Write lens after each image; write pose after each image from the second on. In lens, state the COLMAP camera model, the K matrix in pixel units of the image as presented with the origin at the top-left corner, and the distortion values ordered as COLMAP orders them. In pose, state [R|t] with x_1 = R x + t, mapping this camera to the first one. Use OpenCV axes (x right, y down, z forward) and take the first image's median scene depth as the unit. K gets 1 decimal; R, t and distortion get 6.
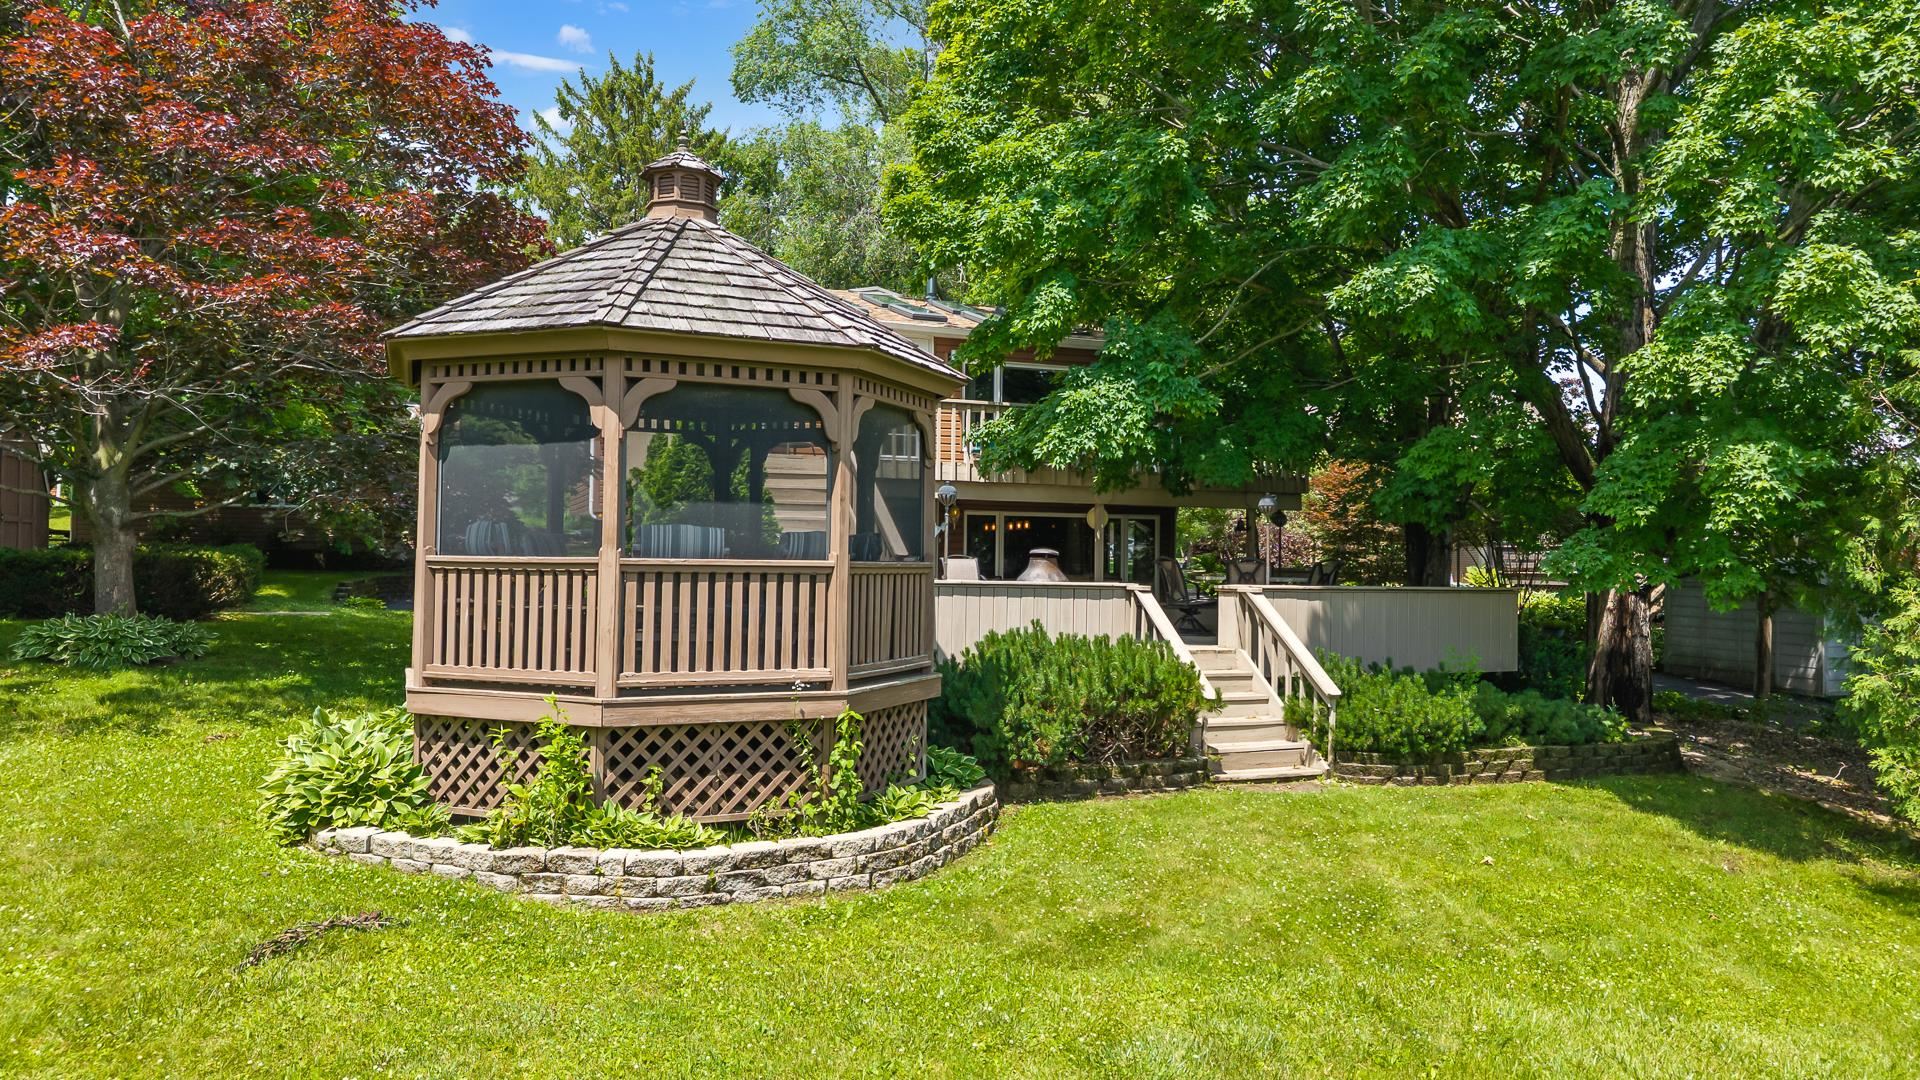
lens RADIAL K [[1335.6, 0, 960.0], [0, 1335.6, 540.0], [0, 0, 1]] dist [-0.006545, -0.002022]
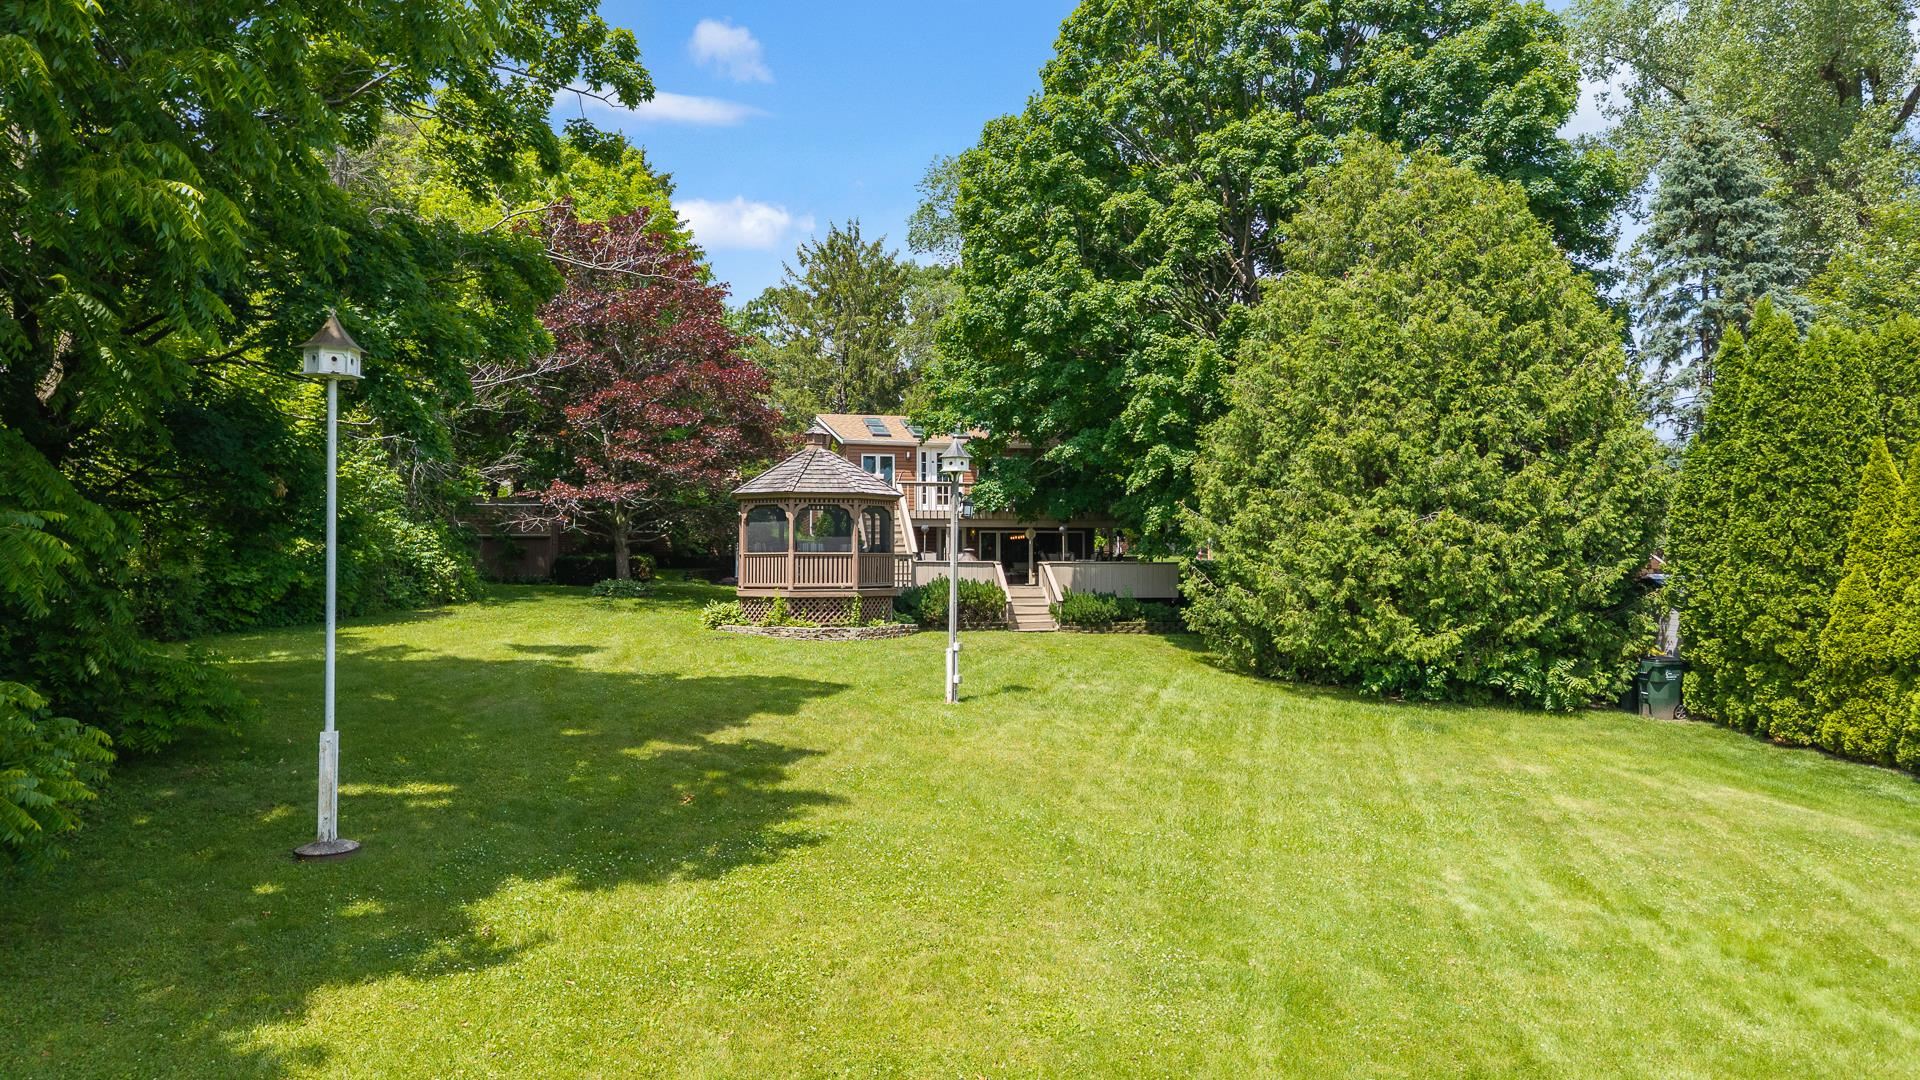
lens RADIAL K [[1262.6, 0, 960.0], [0, 1262.6, 540.0], [0, 0, 1]] dist [-0.000331, -0.000277]
pose [[0.983636, -0.017129, -0.179351, 0.667487], [0.016655, 0.999853, -0.004150, 0.000684], [0.179396, 0.001095, 0.983776, -1.908848]]
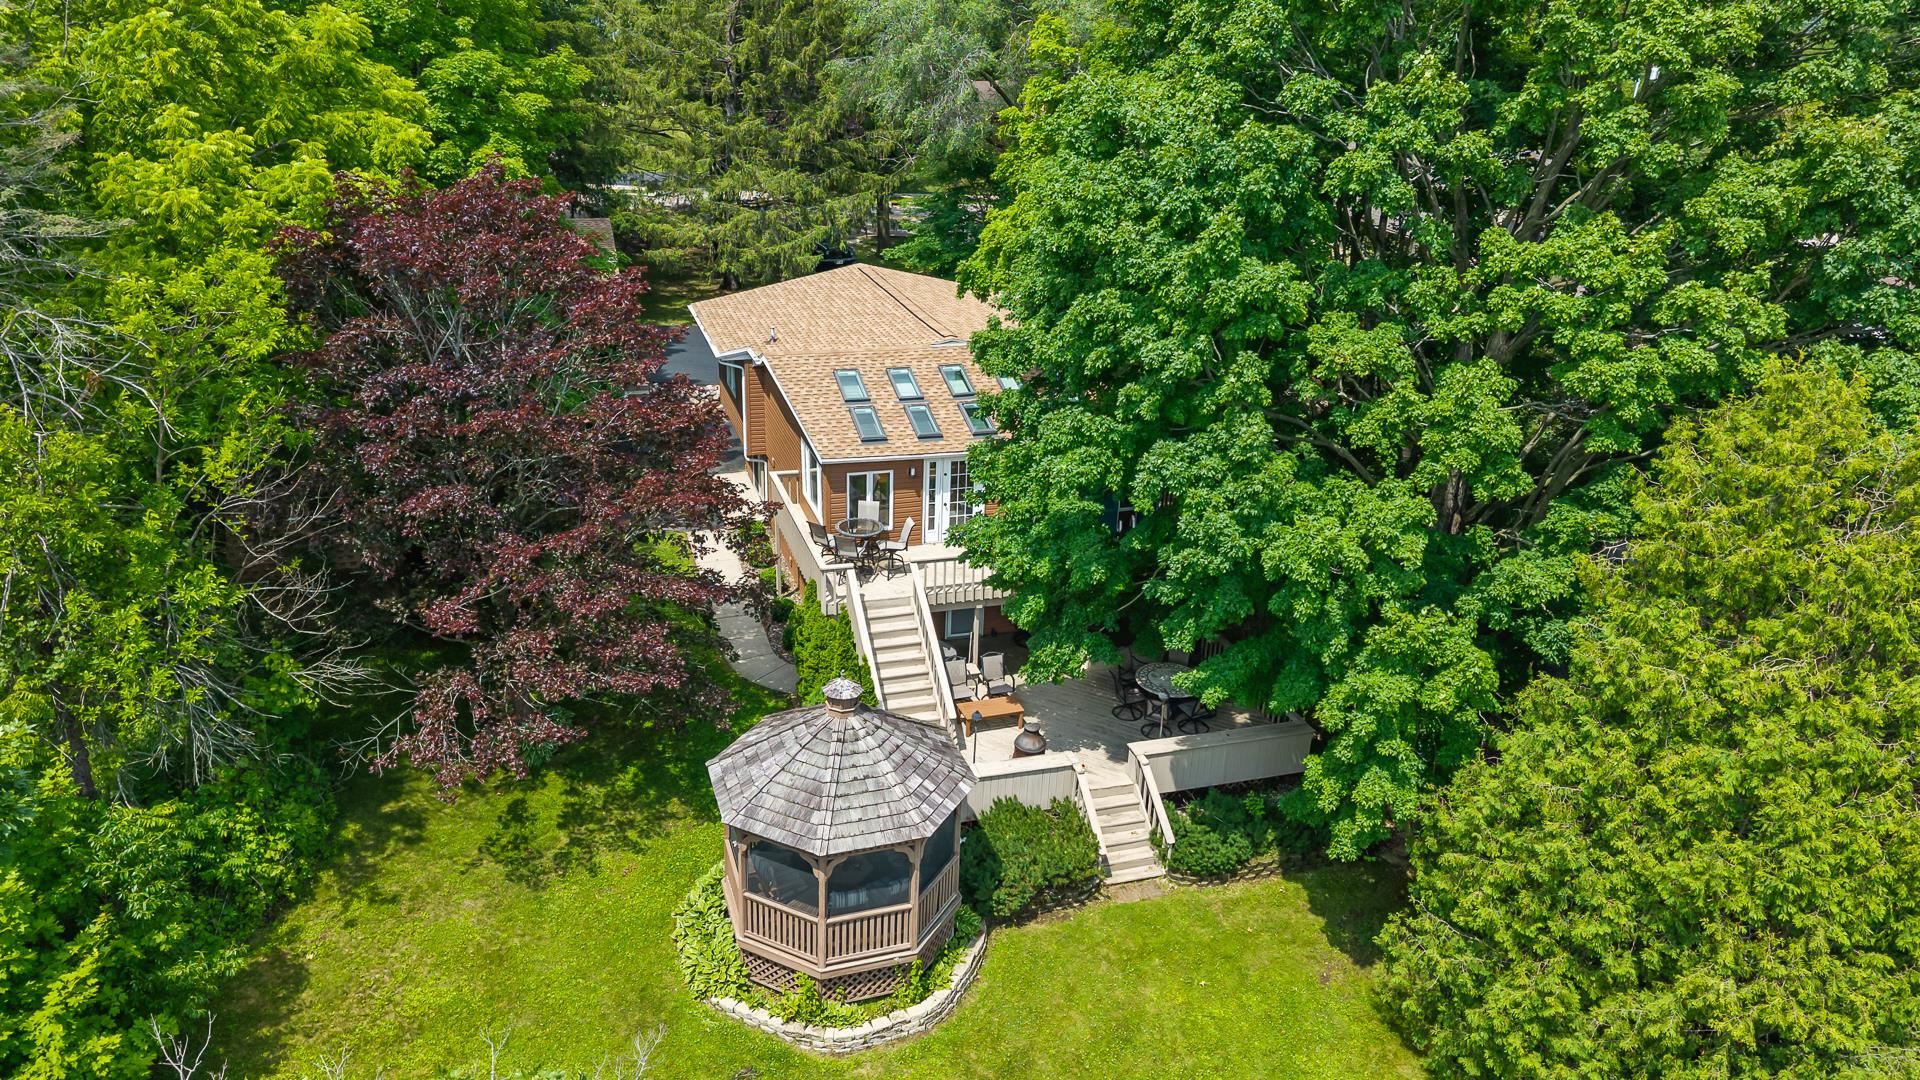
lens RADIAL K [[1335.6, 0, 960.0], [0, 1335.6, 540.0], [0, 0, 1]] dist [-0.006545, -0.002022]
pose [[0.997052, 0.039745, -0.065626, 0.104303], [-0.011779, 0.924517, 0.380960, -1.271711], [0.075814, -0.379064, 0.922260, -0.803474]]
